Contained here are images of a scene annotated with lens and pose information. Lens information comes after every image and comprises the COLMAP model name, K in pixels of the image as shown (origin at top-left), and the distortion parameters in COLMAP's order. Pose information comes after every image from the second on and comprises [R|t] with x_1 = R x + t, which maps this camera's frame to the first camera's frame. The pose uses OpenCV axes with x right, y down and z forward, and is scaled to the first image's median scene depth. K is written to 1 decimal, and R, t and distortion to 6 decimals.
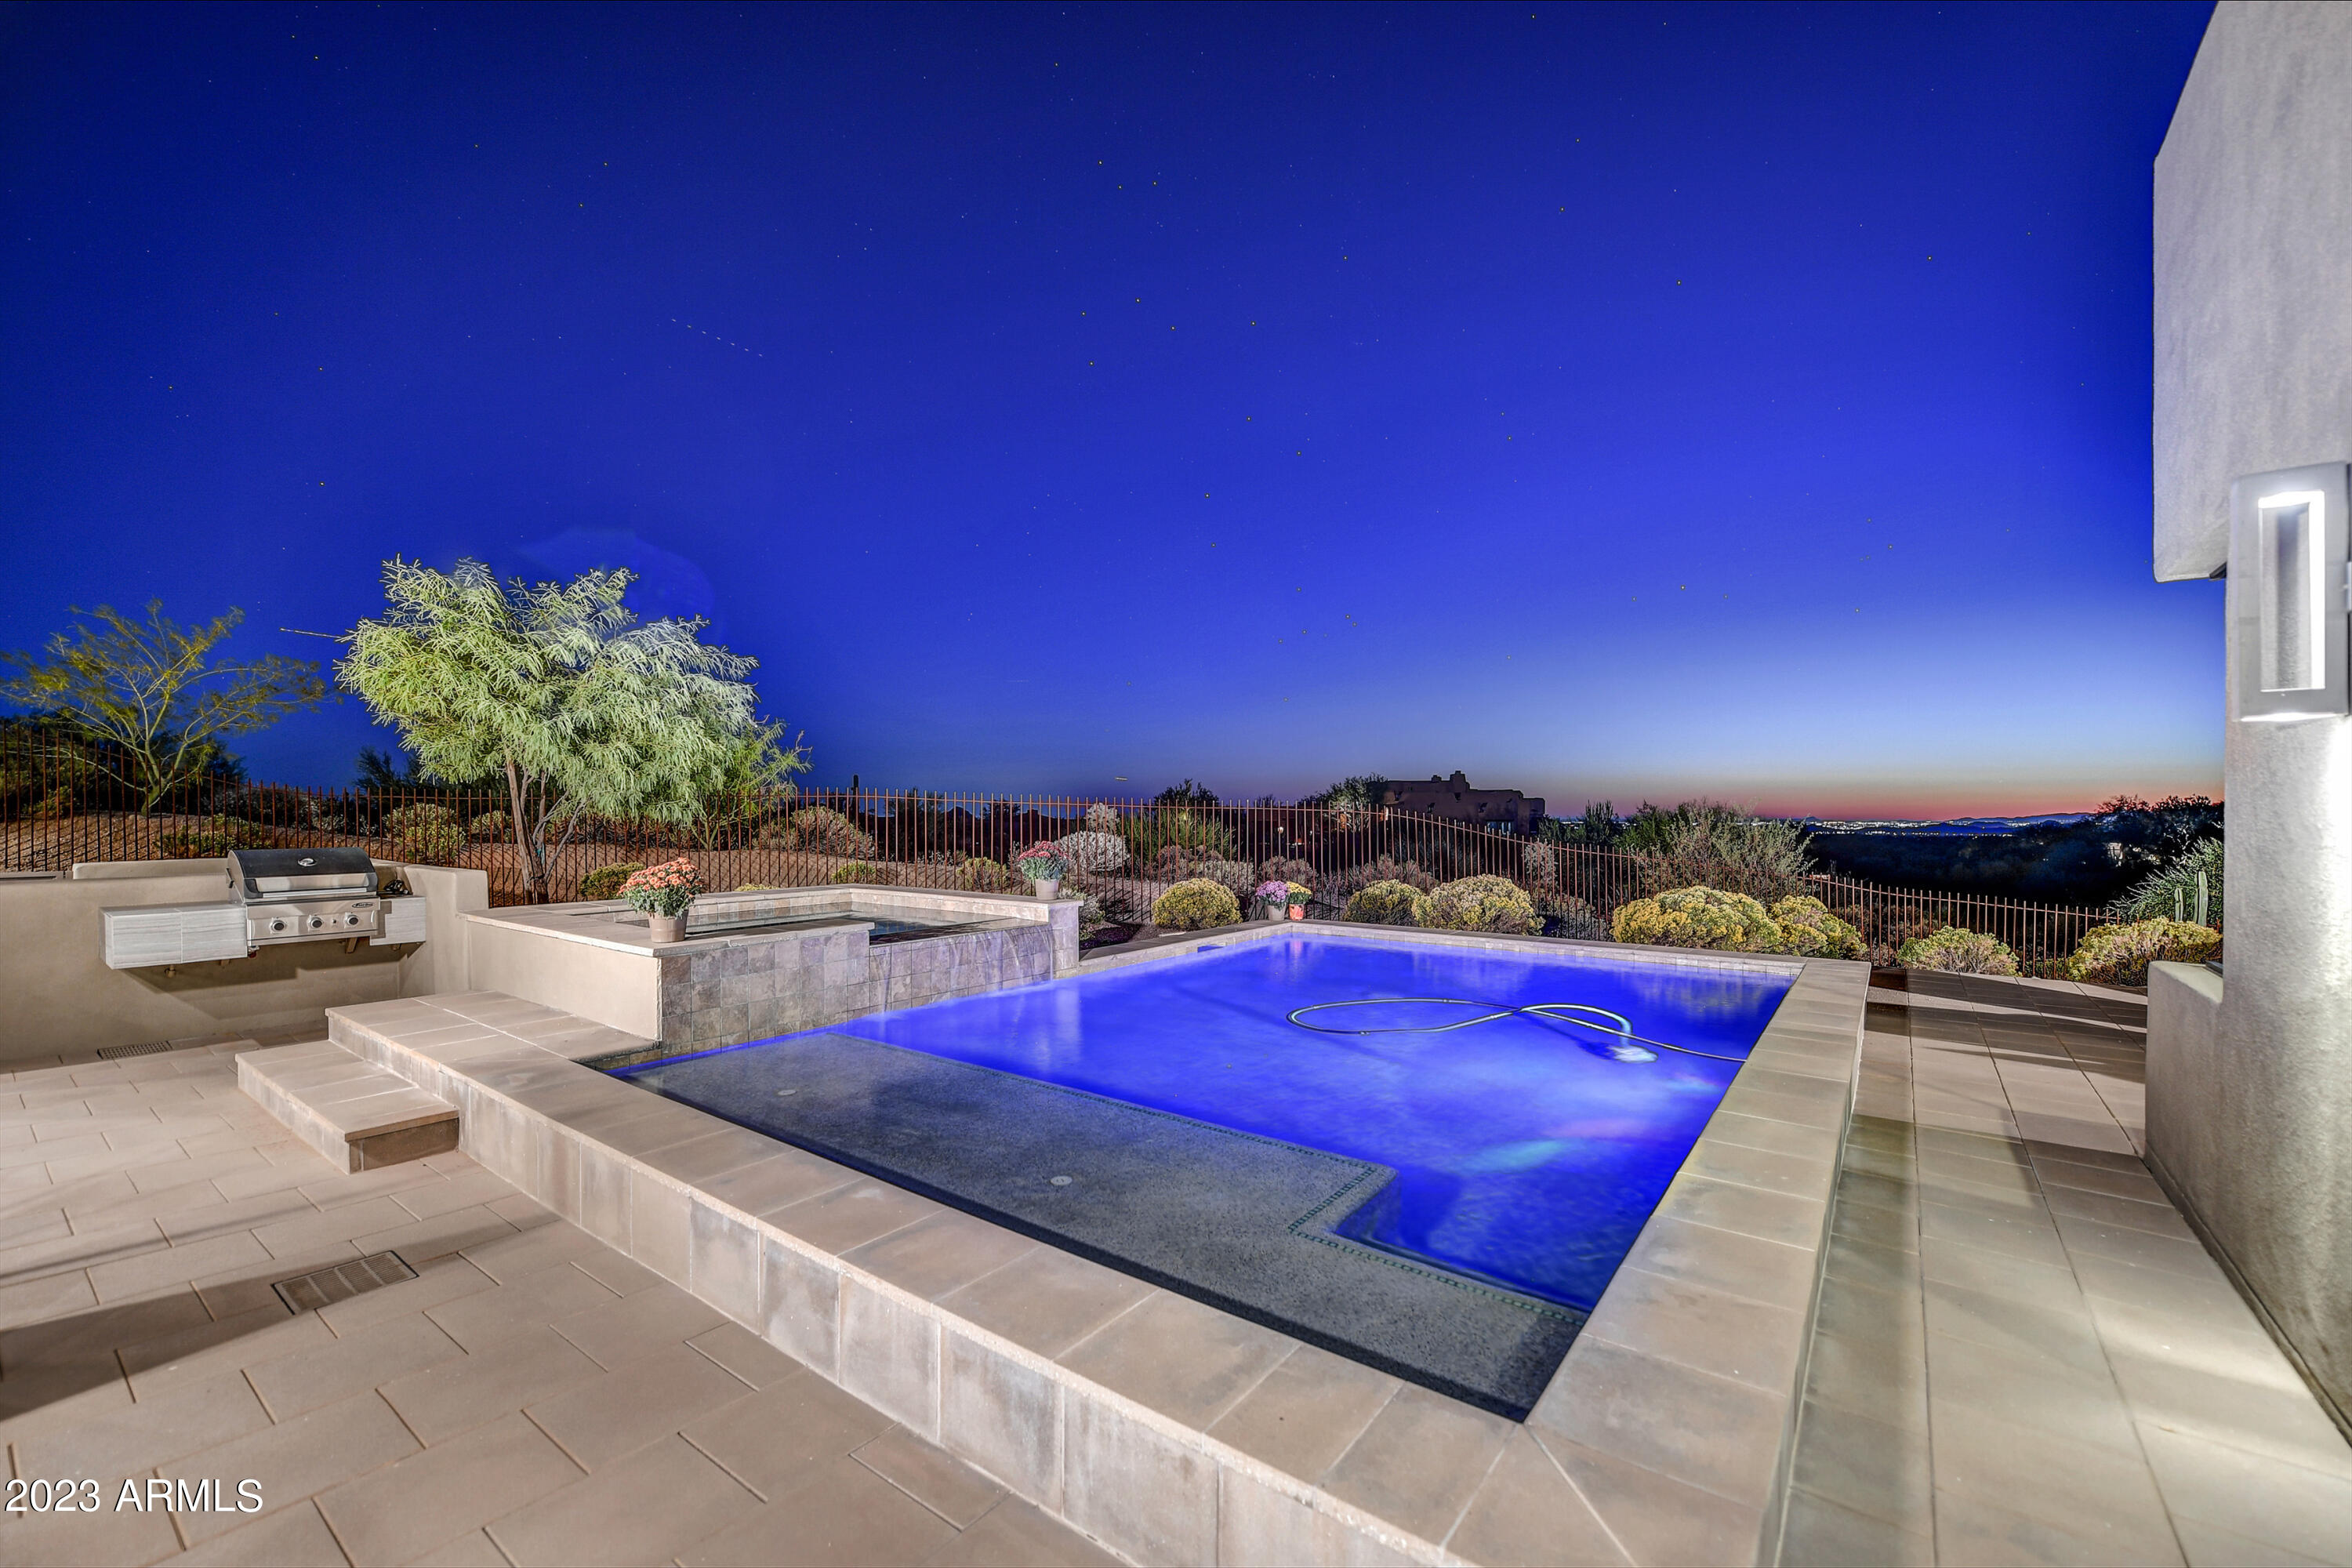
lens RADIAL K [[974.9, 0, 1176.0], [0, 974.9, 784.0], [0, 0, 1]] dist [-0.001570, -0.000247]
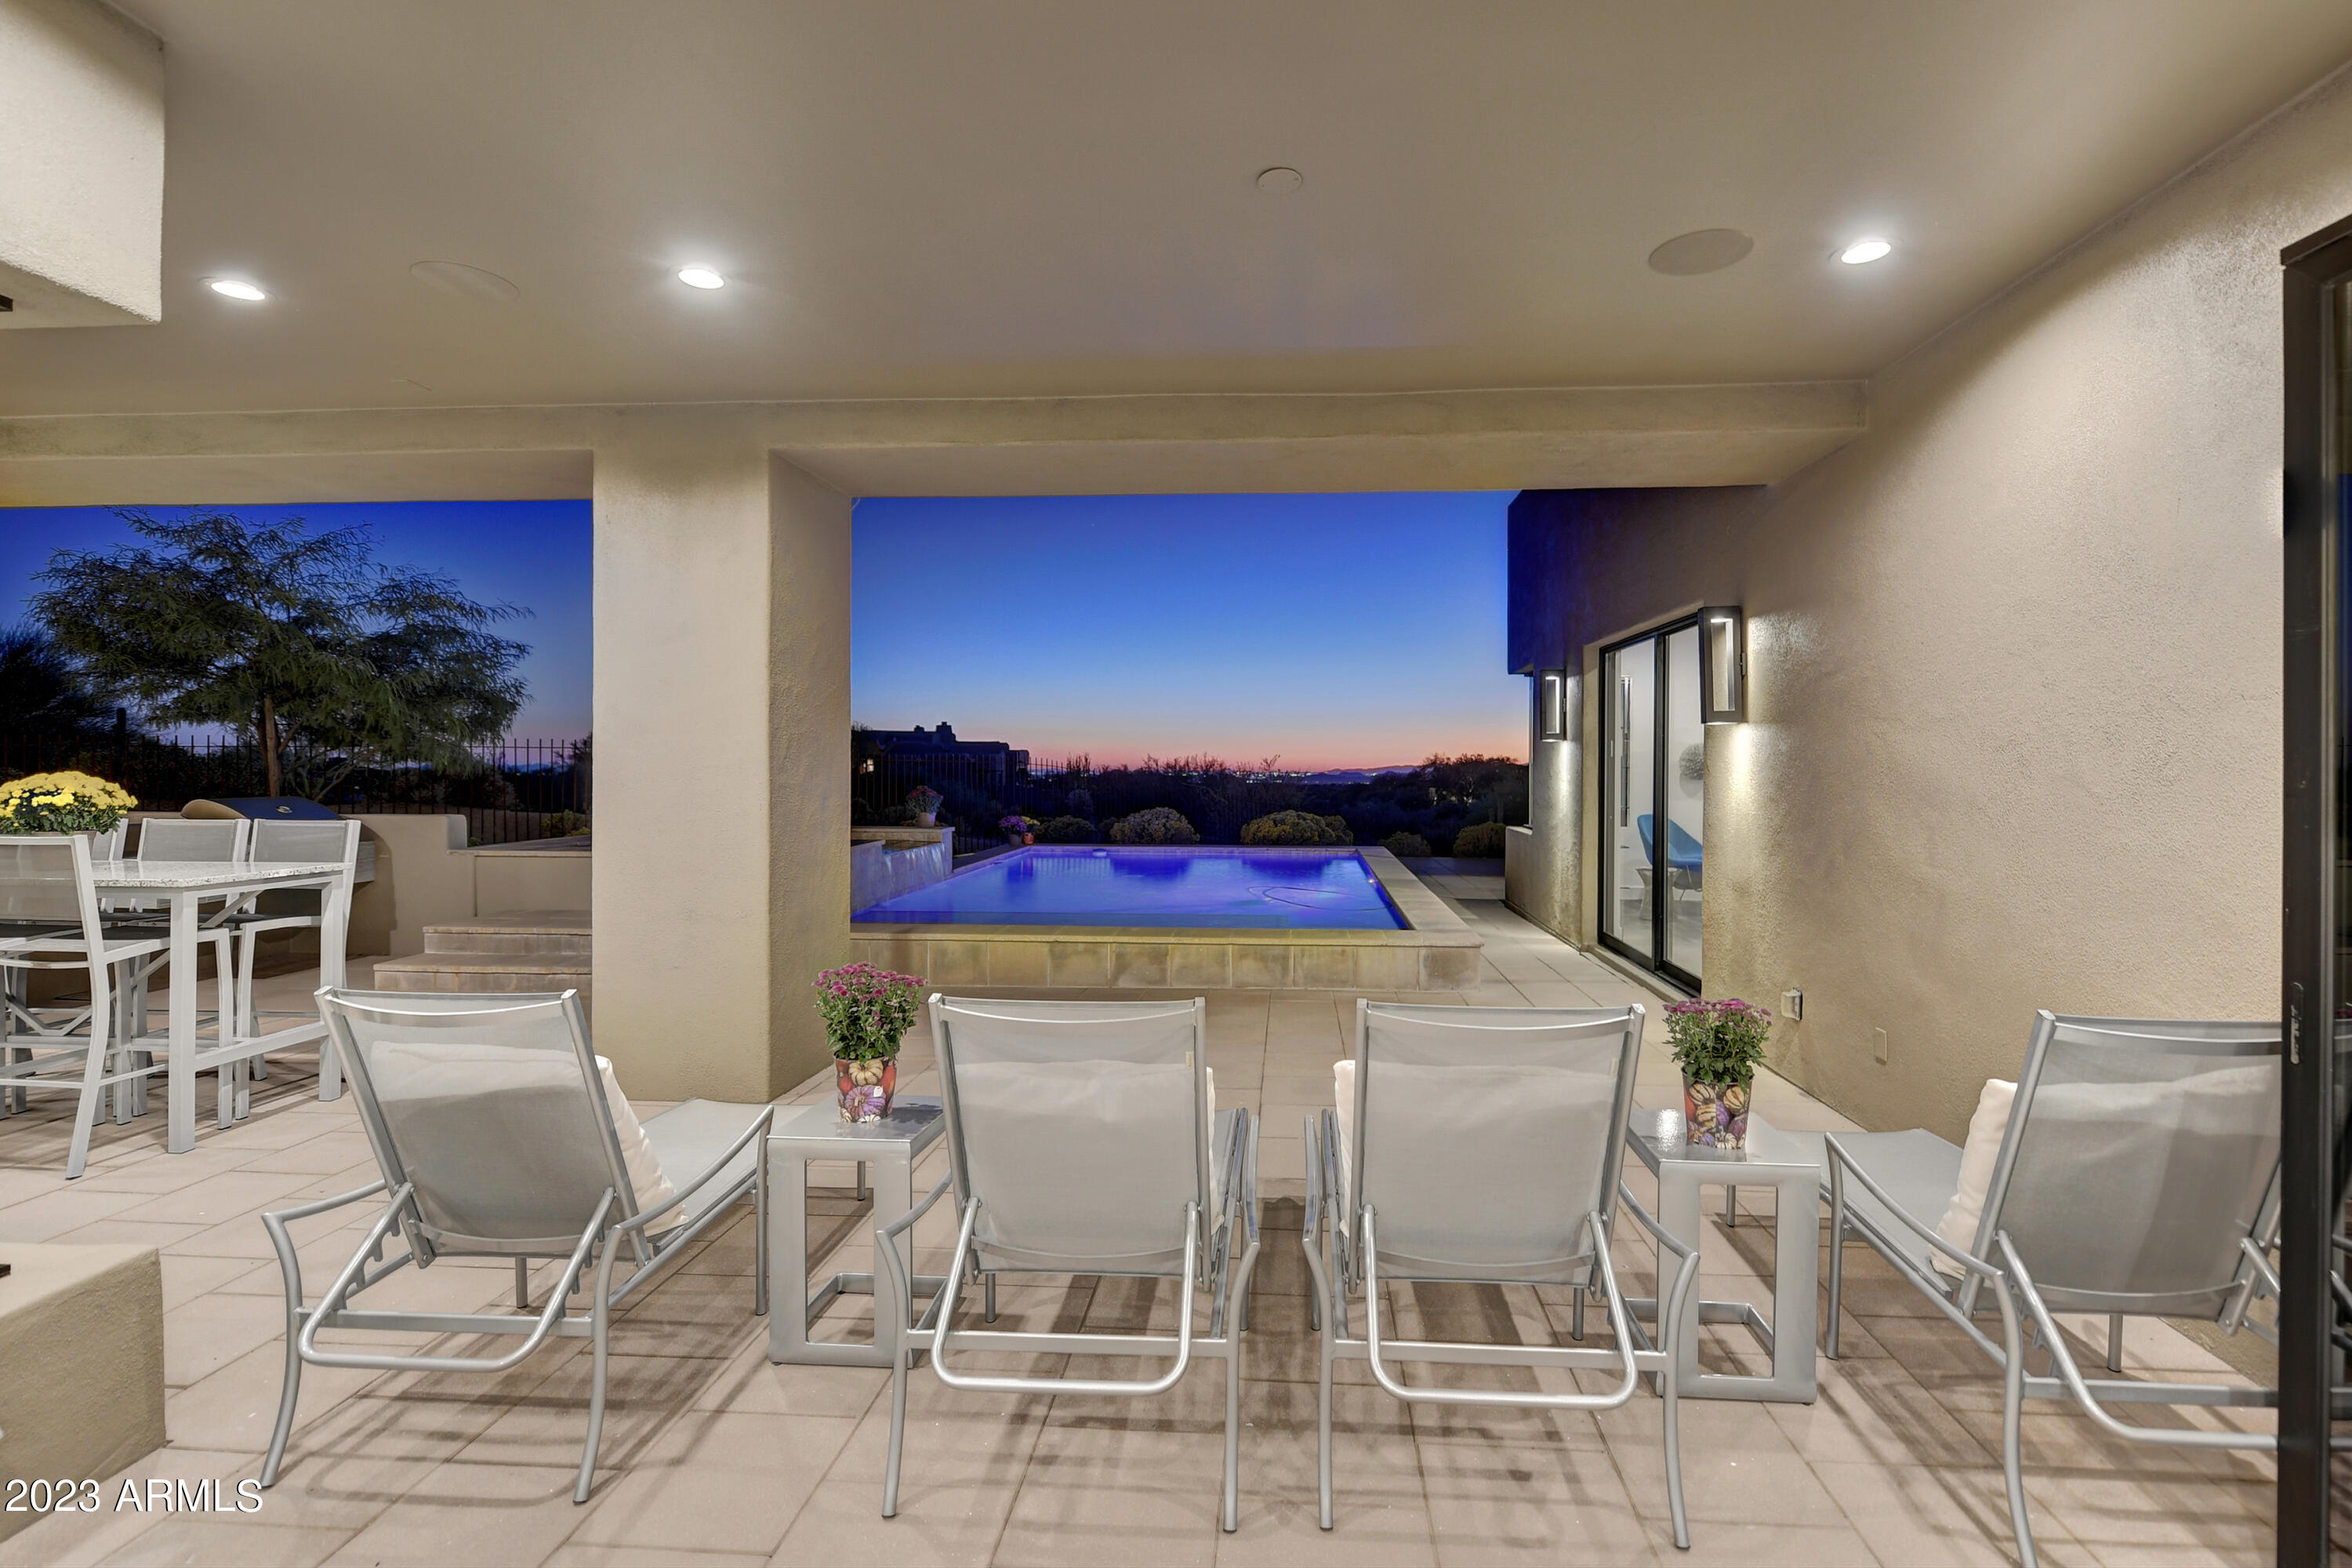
lens RADIAL K [[968.5, 0, 1176.0], [0, 968.5, 784.0], [0, 0, 1]] dist [0.000693, -0.000757]
pose [[0.868900, -0.007920, 0.494924, -0.455145], [-0.017005, 0.998804, 0.045837, -0.013863], [-0.494695, -0.048244, 0.867726, -0.349725]]
